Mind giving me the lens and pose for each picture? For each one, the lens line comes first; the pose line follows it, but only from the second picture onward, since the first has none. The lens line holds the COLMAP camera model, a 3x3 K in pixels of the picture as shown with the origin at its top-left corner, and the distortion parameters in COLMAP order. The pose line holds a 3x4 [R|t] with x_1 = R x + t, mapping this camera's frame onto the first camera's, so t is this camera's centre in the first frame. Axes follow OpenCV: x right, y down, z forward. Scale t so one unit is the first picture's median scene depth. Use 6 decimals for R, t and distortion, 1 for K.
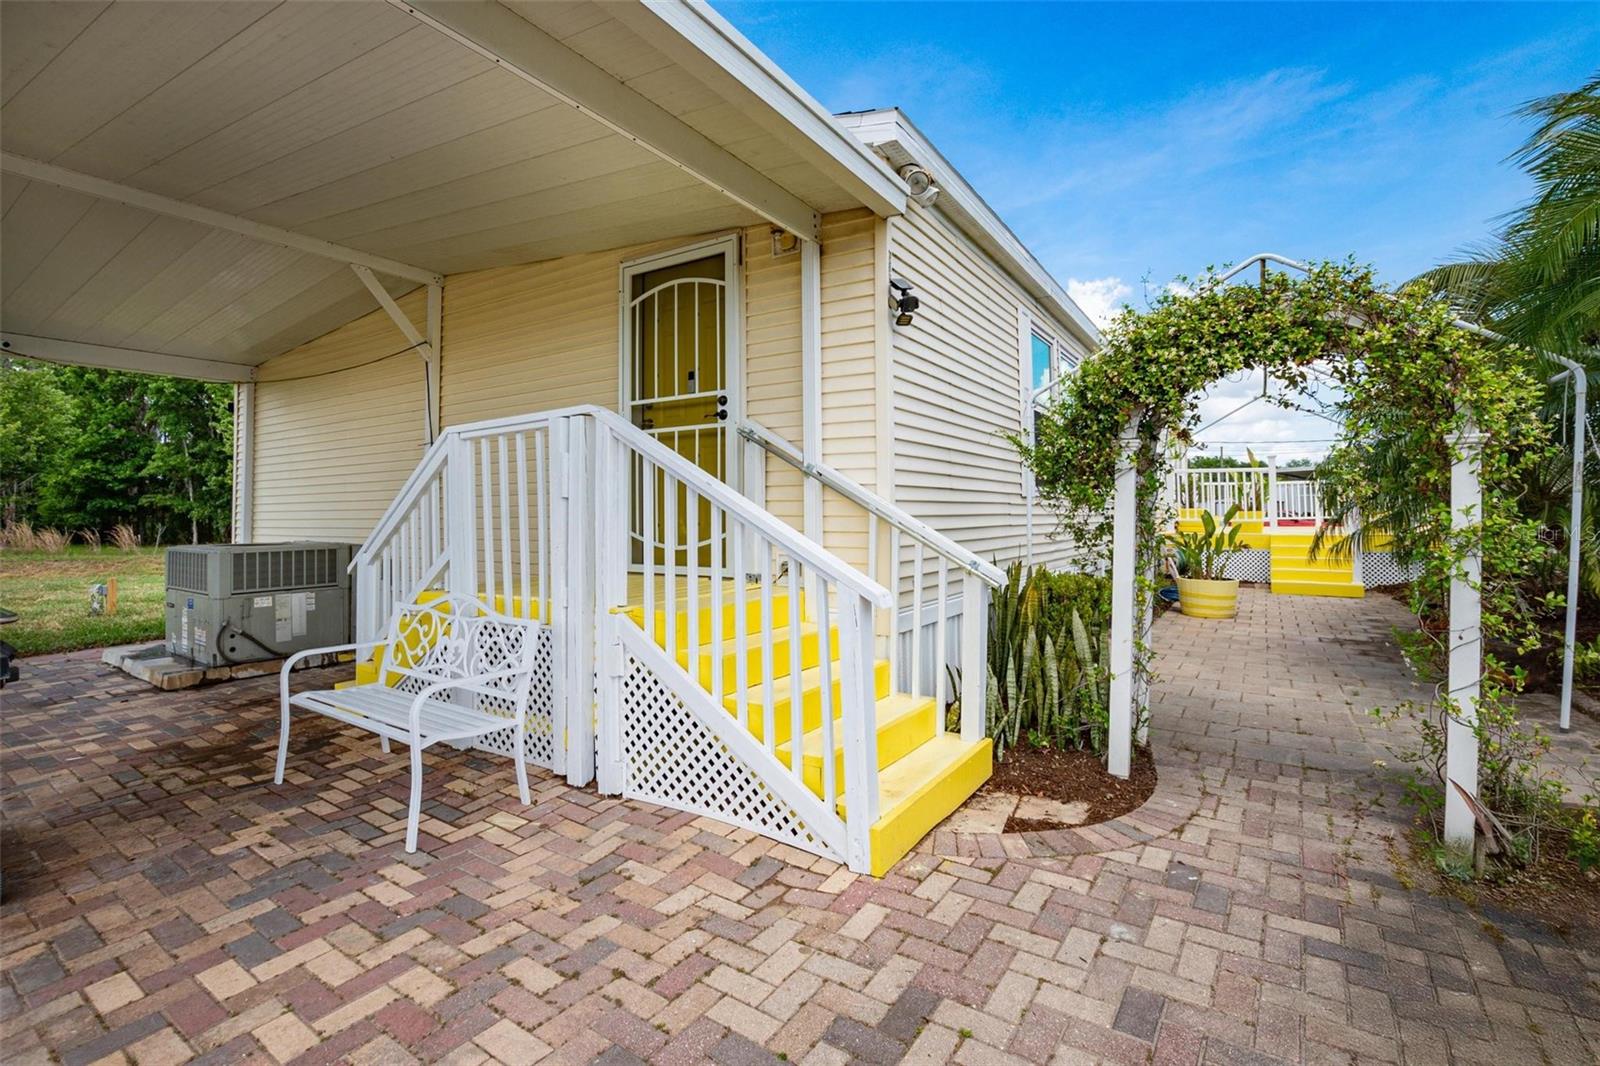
lens RADIAL K [[723.6, 0, 800.0], [0, 723.6, 533.0], [0, 0, 1]] dist [-0.002158, -0.001518]
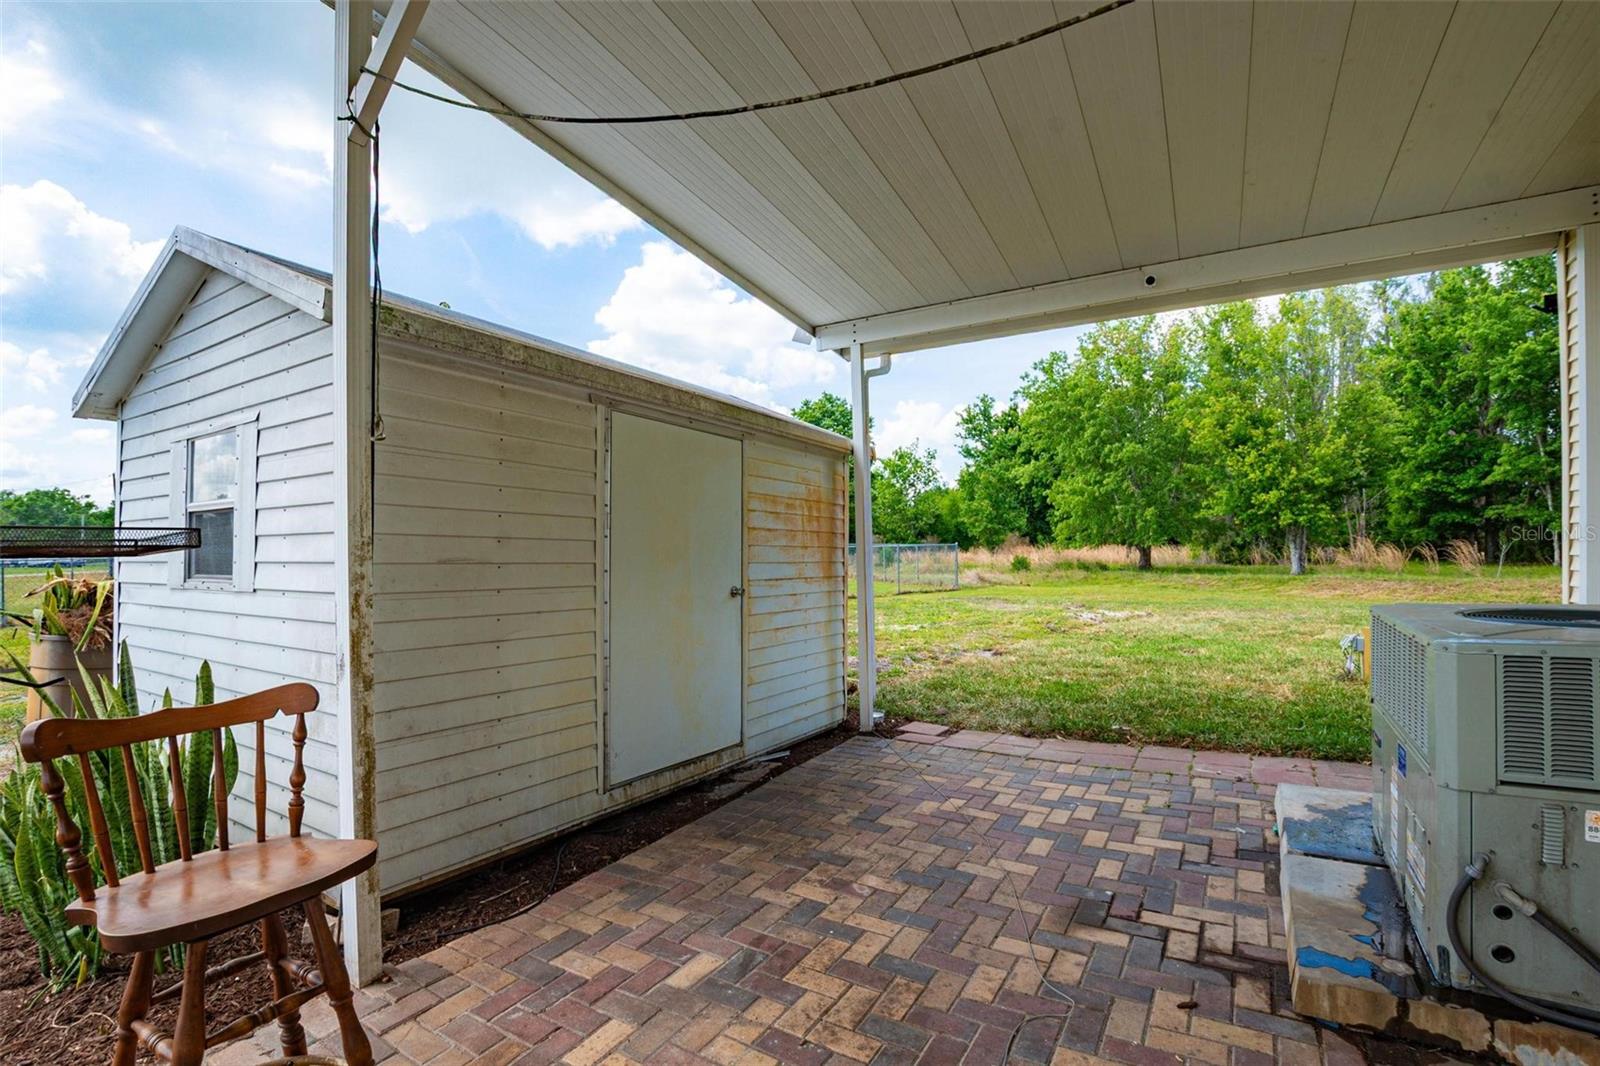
lens RADIAL K [[704.2, 0, 800.0], [0, 704.2, 533.0], [0, 0, 1]] dist [-0.021581, 0.000095]
pose [[0.029909, -0.017650, -0.999397, -0.109674], [-0.002299, 0.999840, -0.017727, -0.003414], [0.999550, 0.002828, 0.029864, 0.151679]]
